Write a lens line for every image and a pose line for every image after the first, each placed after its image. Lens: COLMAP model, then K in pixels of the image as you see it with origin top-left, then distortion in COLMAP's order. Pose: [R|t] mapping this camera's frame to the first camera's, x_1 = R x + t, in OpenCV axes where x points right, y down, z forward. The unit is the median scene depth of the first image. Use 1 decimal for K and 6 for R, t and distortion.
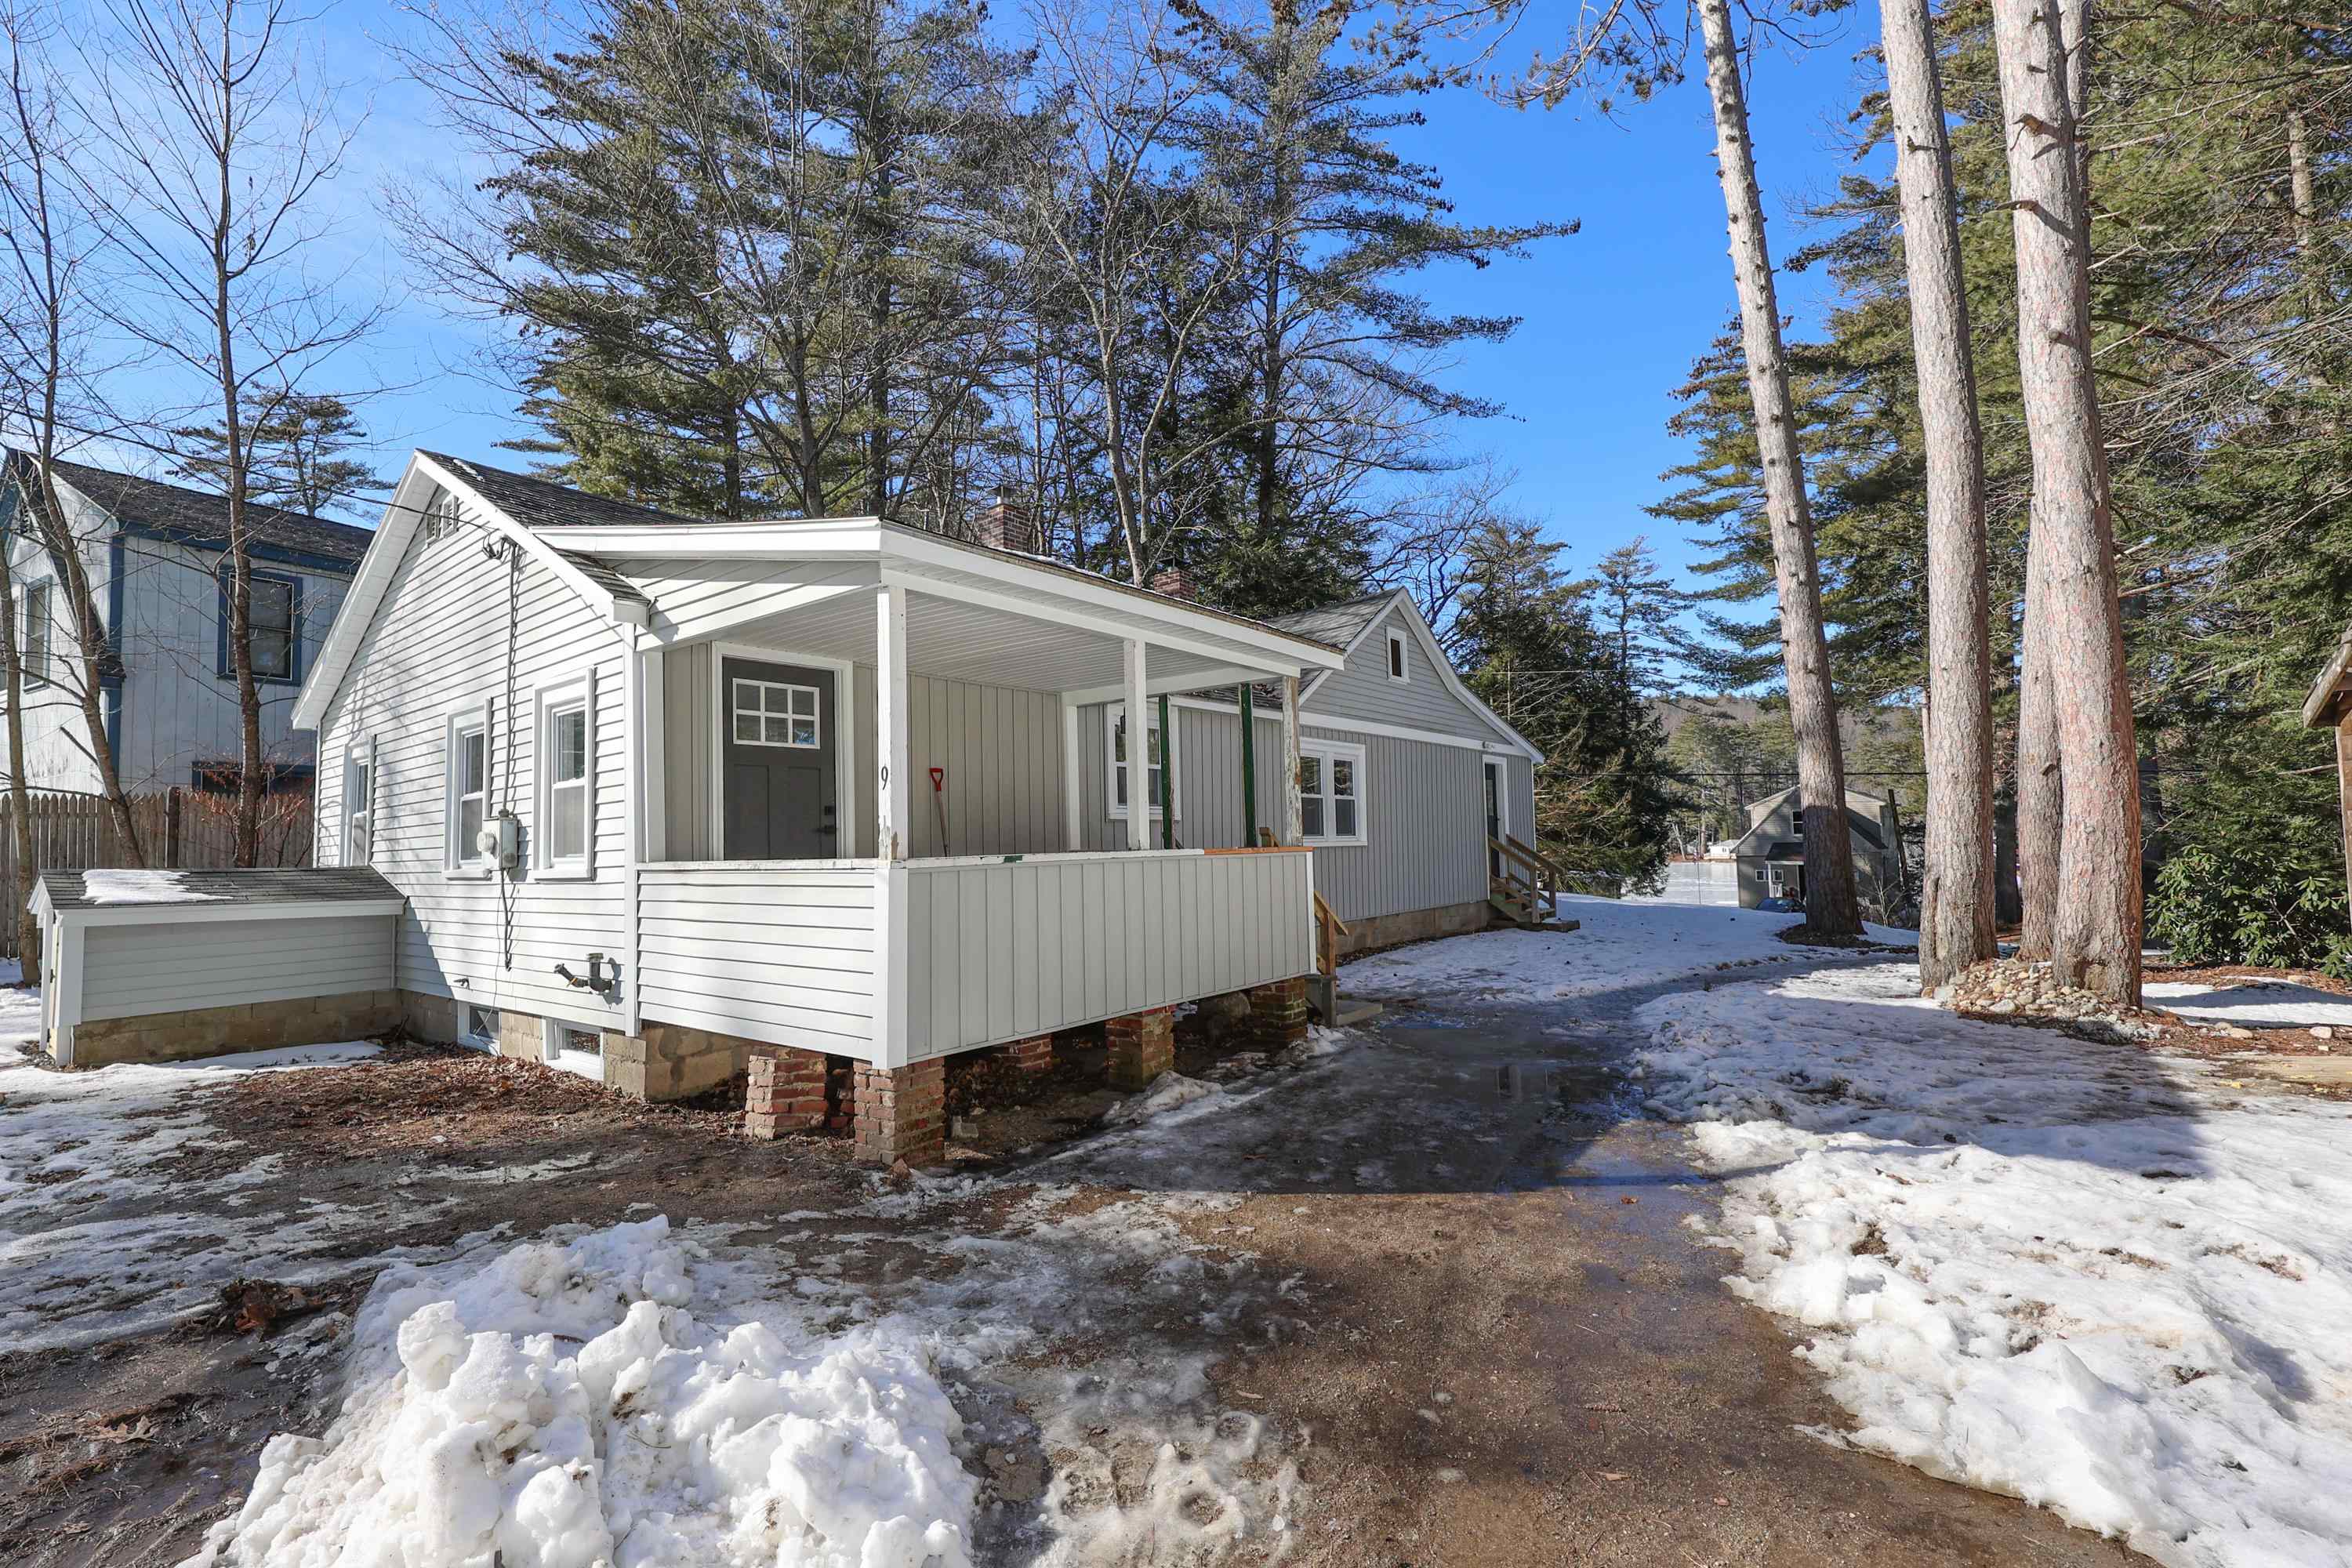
lens RADIAL K [[997.5, 0, 1174.3], [0, 997.5, 784.3], [0, 0, 1]] dist [-0.003419, -0.000381]
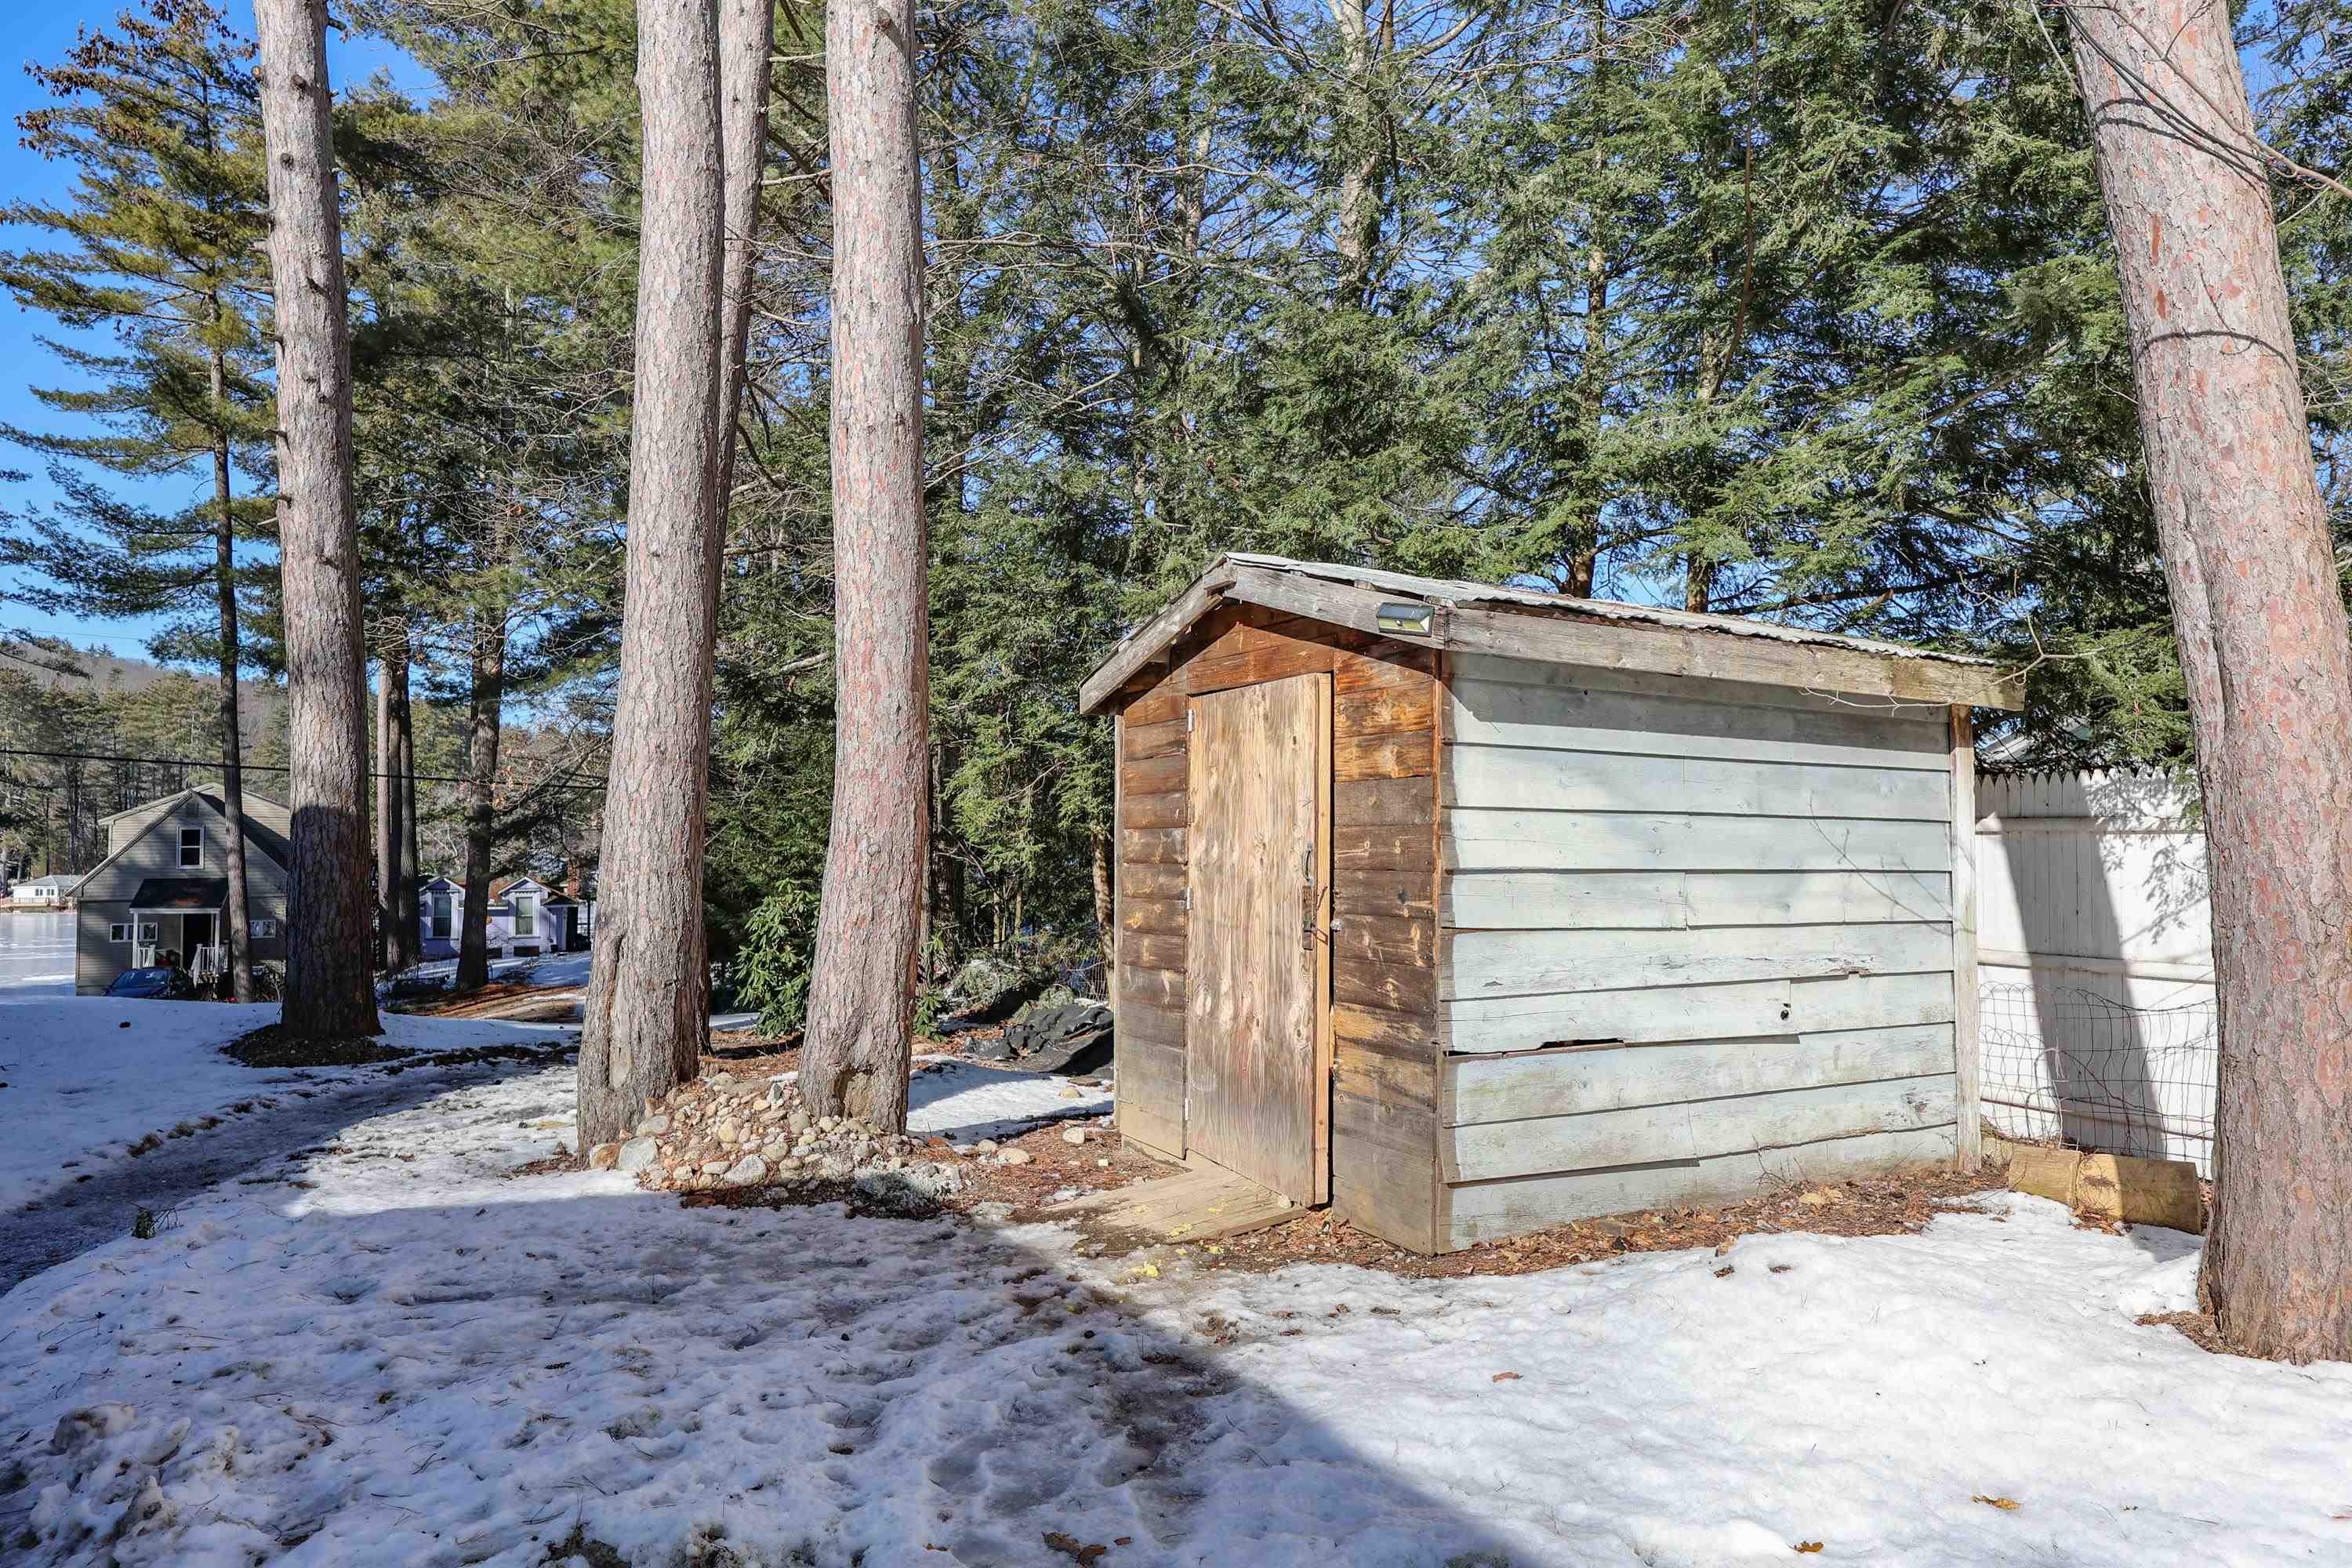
lens RADIAL K [[1443.5, 0, 1177.0], [0, 1443.5, 794.9], [0, 0, 1]] dist [0.001661, -0.000831]
pose [[0.390586, 0.058944, 0.918678, 0.098300], [-0.058368, 0.997526, -0.039187, 0.018767], [-0.918714, -0.038315, 0.393060, 0.252458]]
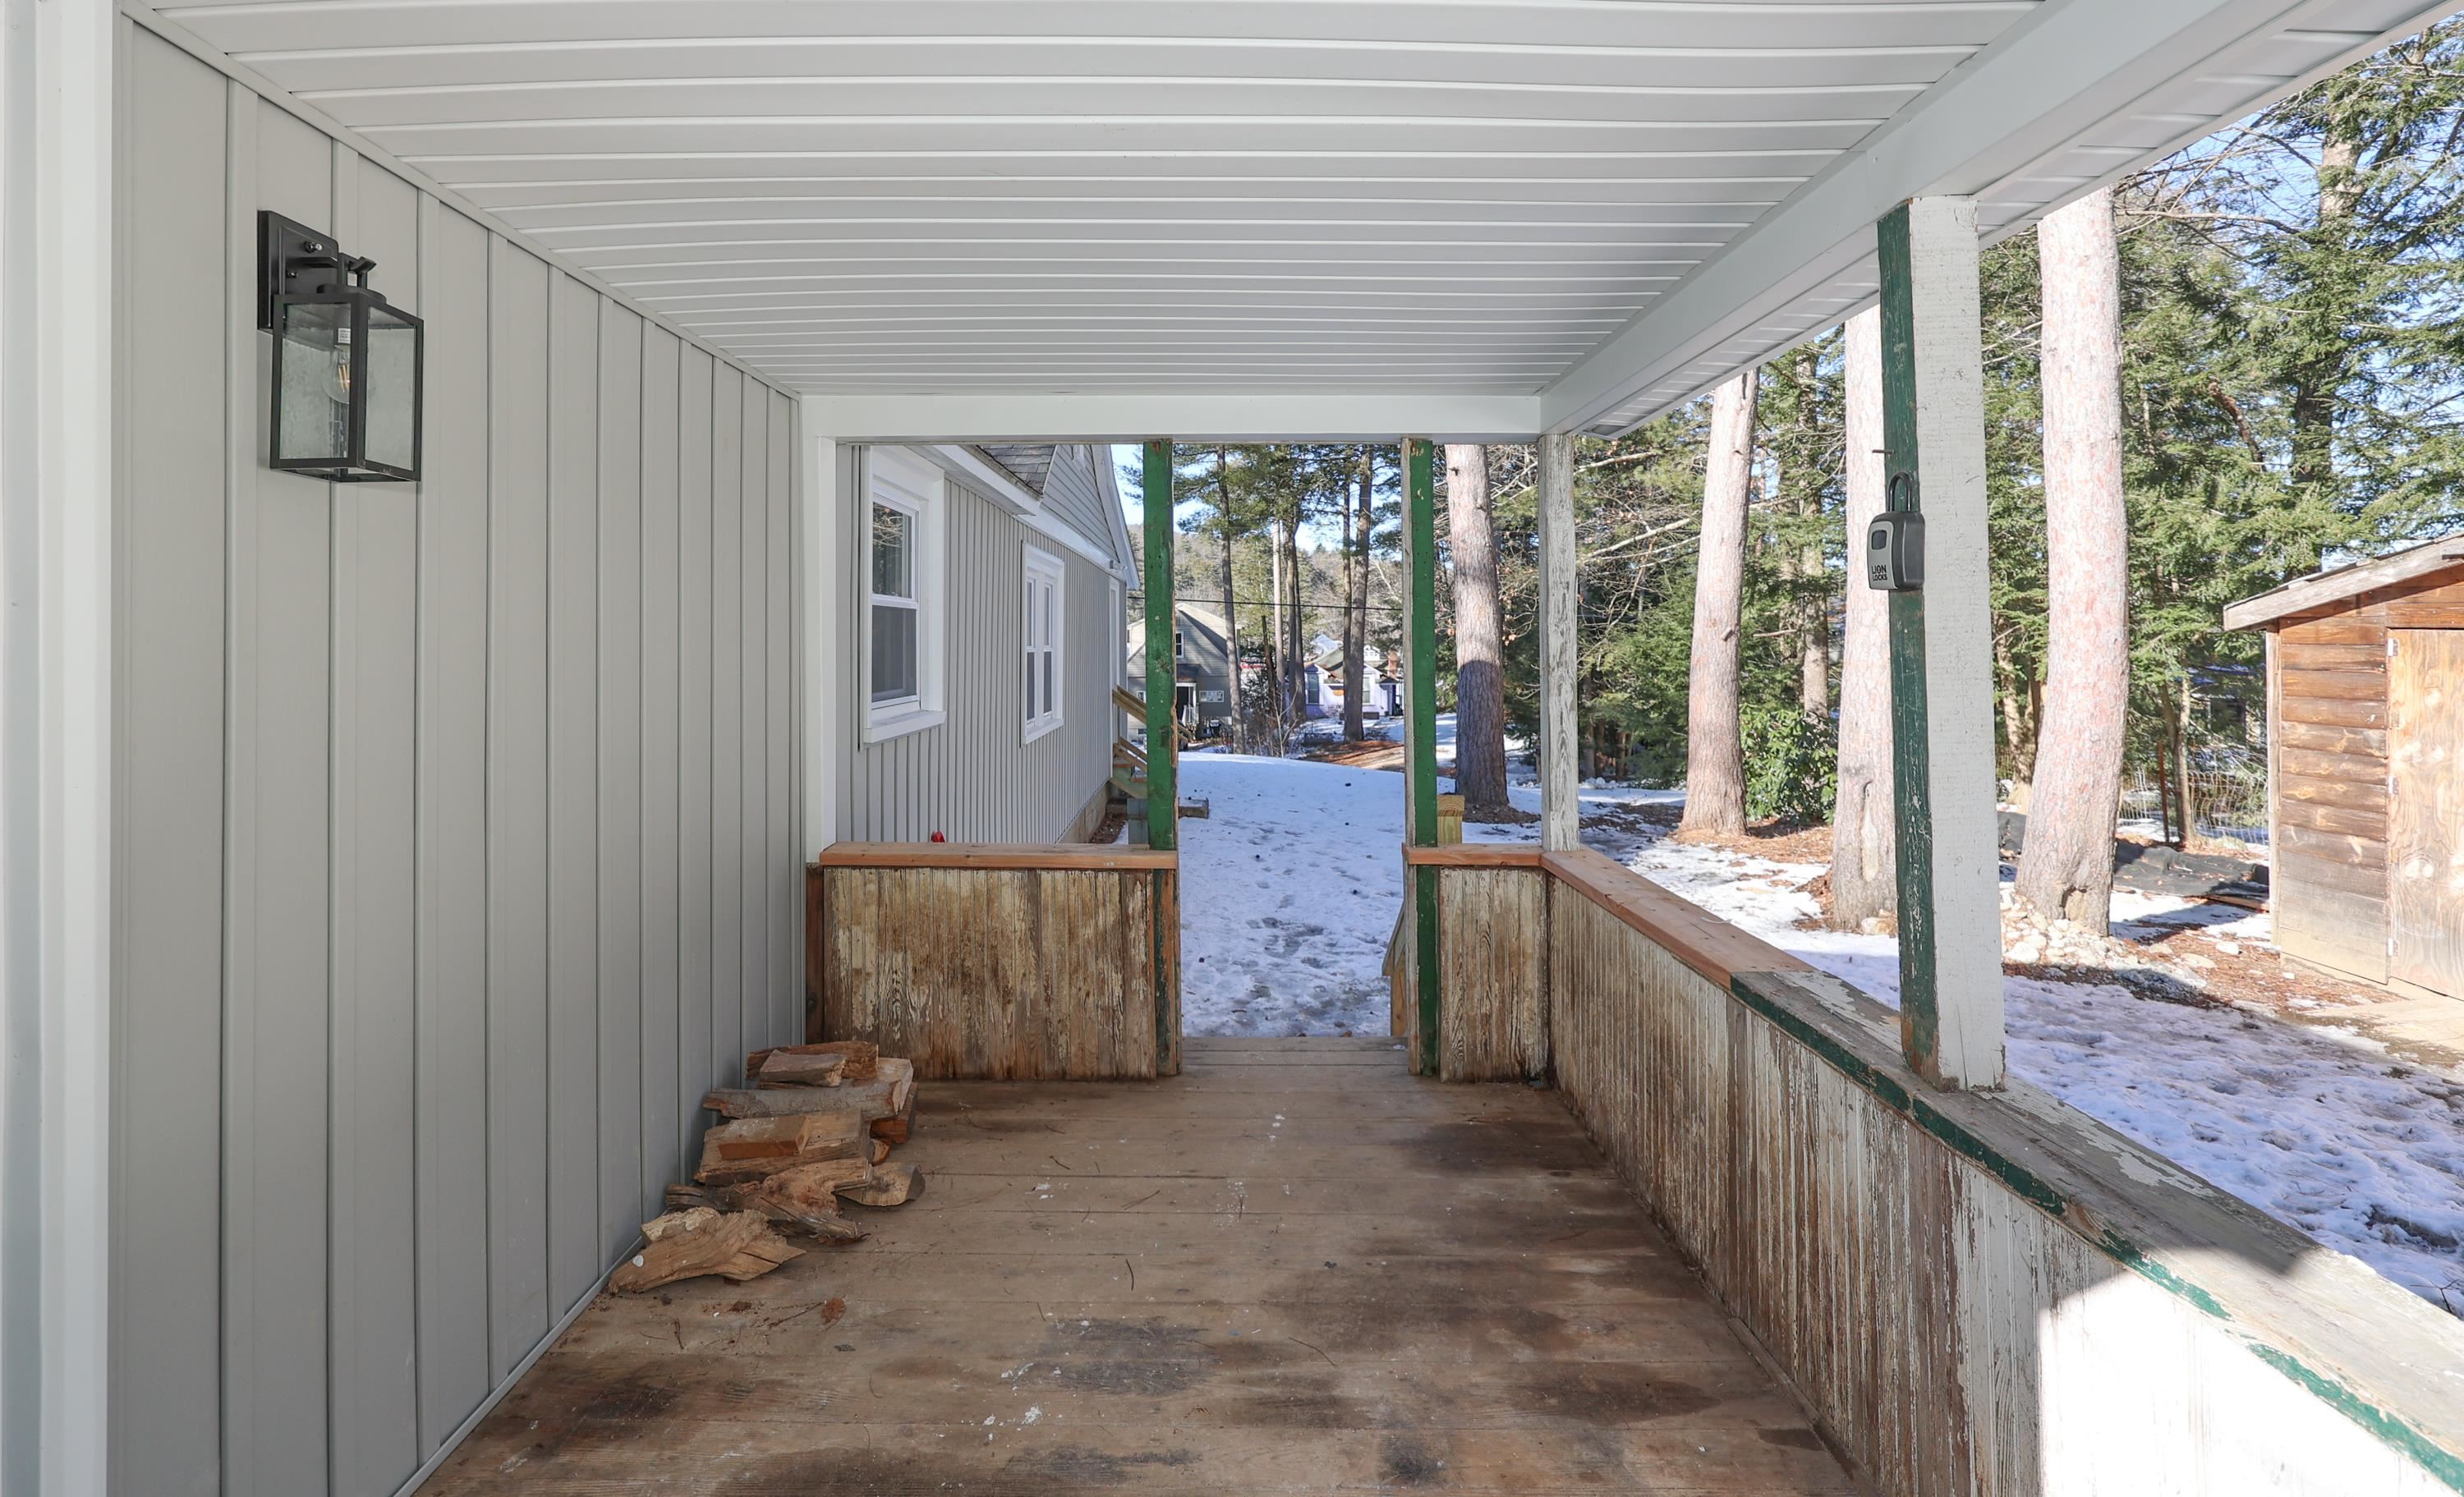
lens RADIAL K [[1091.3, 0, 1214.0], [0, 1091.3, 627.0], [0, 0, 1]] dist [0.001797, 0.000207]
pose [[0.791891, 0.028314, 0.610005, -0.135294], [-0.051029, 0.998499, 0.019898, -0.015594], [-0.608526, -0.046884, 0.792148, 0.369192]]
